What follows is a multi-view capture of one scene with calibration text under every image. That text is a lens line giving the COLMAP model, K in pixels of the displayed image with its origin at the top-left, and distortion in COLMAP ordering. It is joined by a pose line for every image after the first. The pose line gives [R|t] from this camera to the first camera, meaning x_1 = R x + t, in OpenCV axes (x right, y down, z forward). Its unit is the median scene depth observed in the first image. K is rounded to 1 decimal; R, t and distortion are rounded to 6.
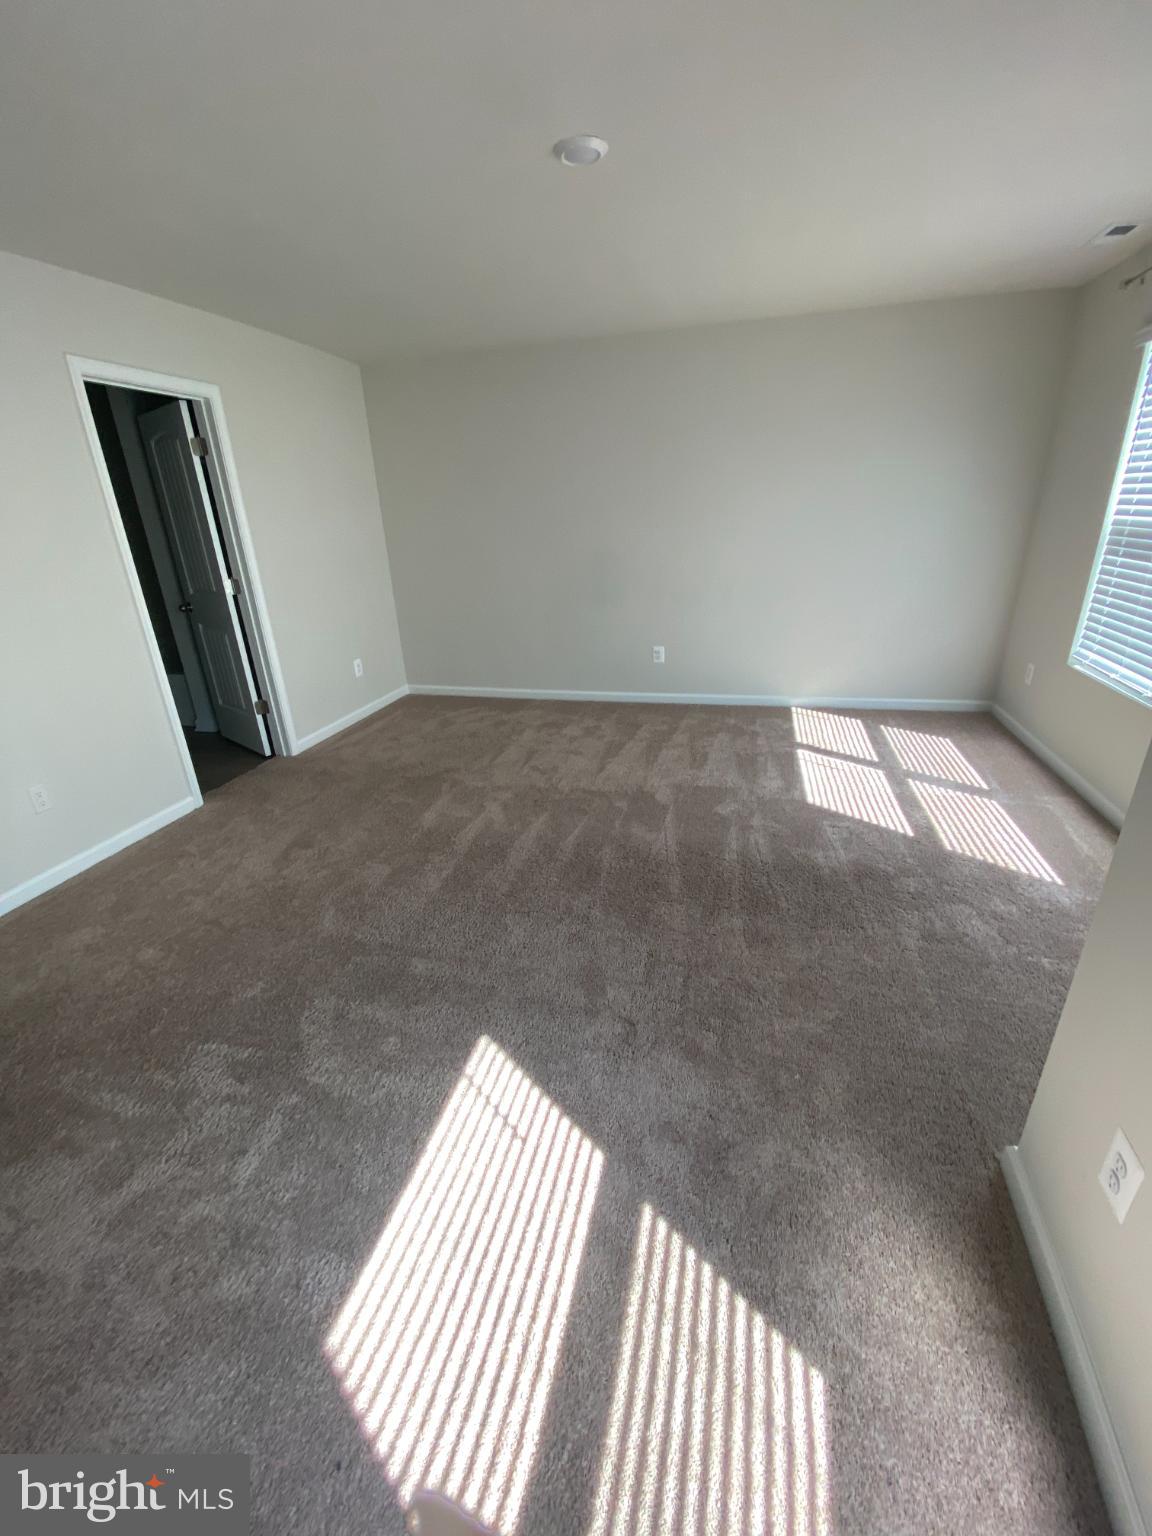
lens RADIAL K [[617.7, 0, 576.0], [0, 617.7, 768.0], [0, 0, 1]] dist [0.018262, -0.000013]
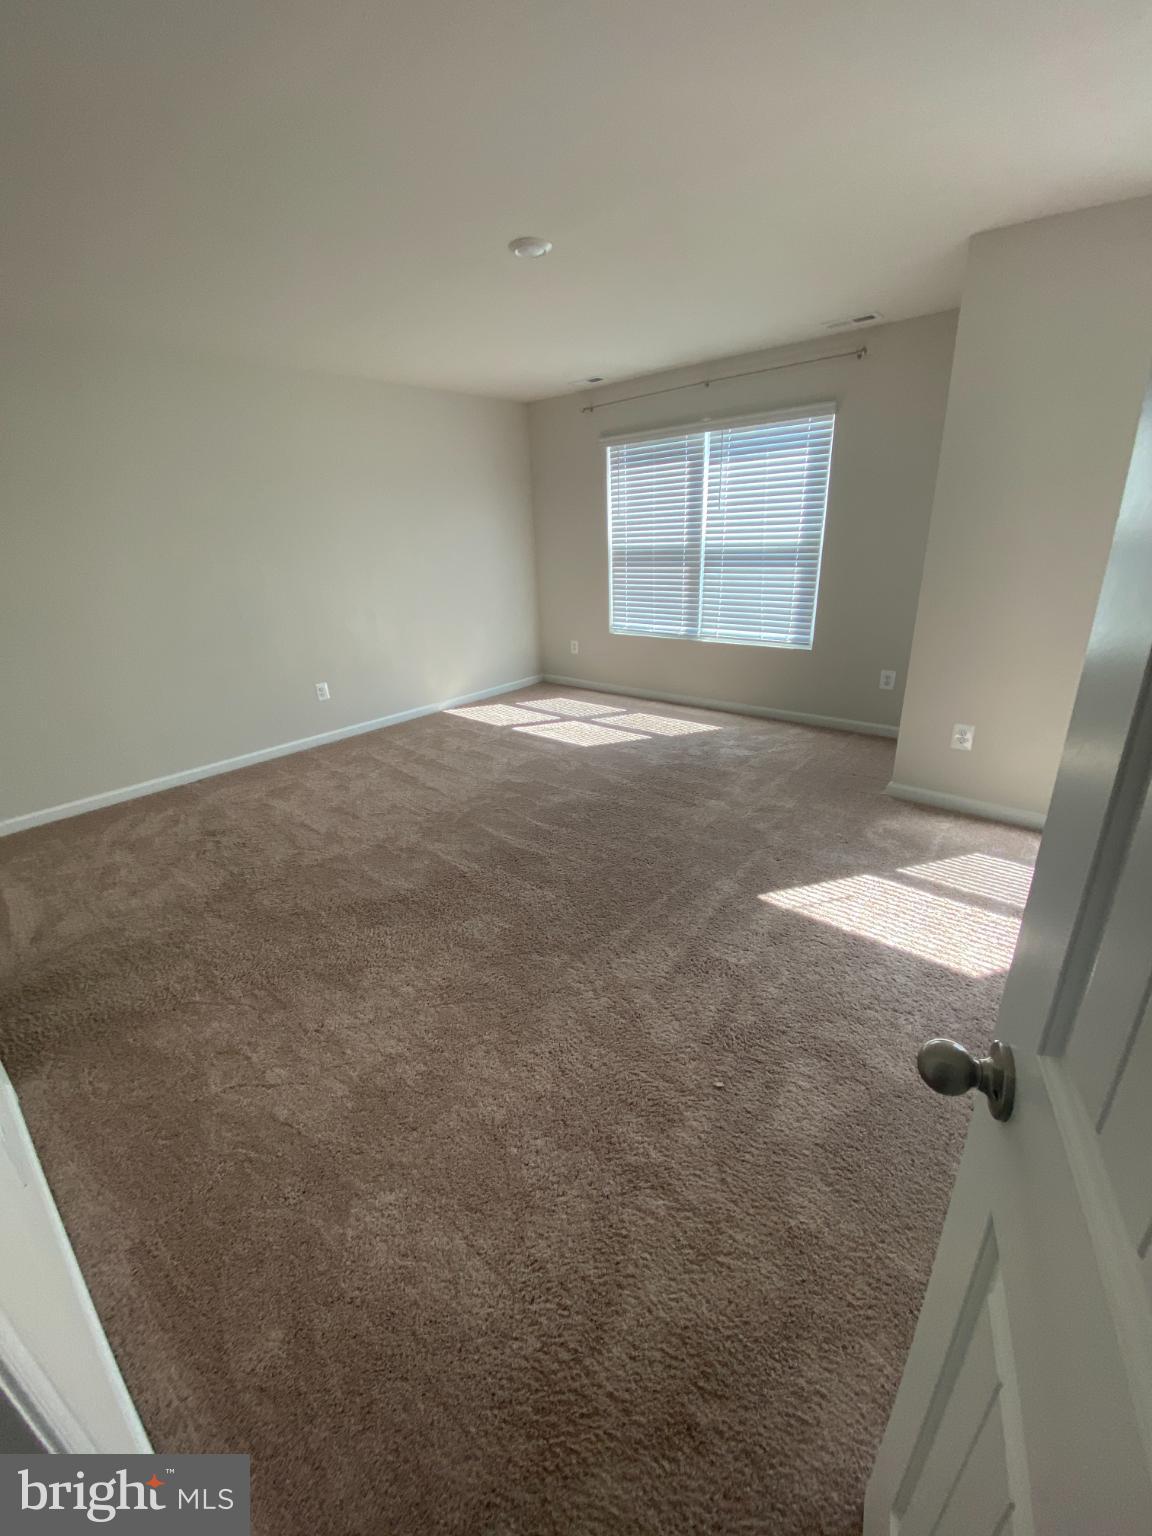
lens RADIAL K [[623.5, 0, 576.0], [0, 623.5, 768.0], [0, 0, 1]] dist [0.125598, -0.000019]
pose [[0.440563, -0.298751, 0.846553, -0.719105], [0.367303, 0.920445, 0.133677, -0.081778], [-0.819142, 0.252048, 0.515246, 0.267316]]
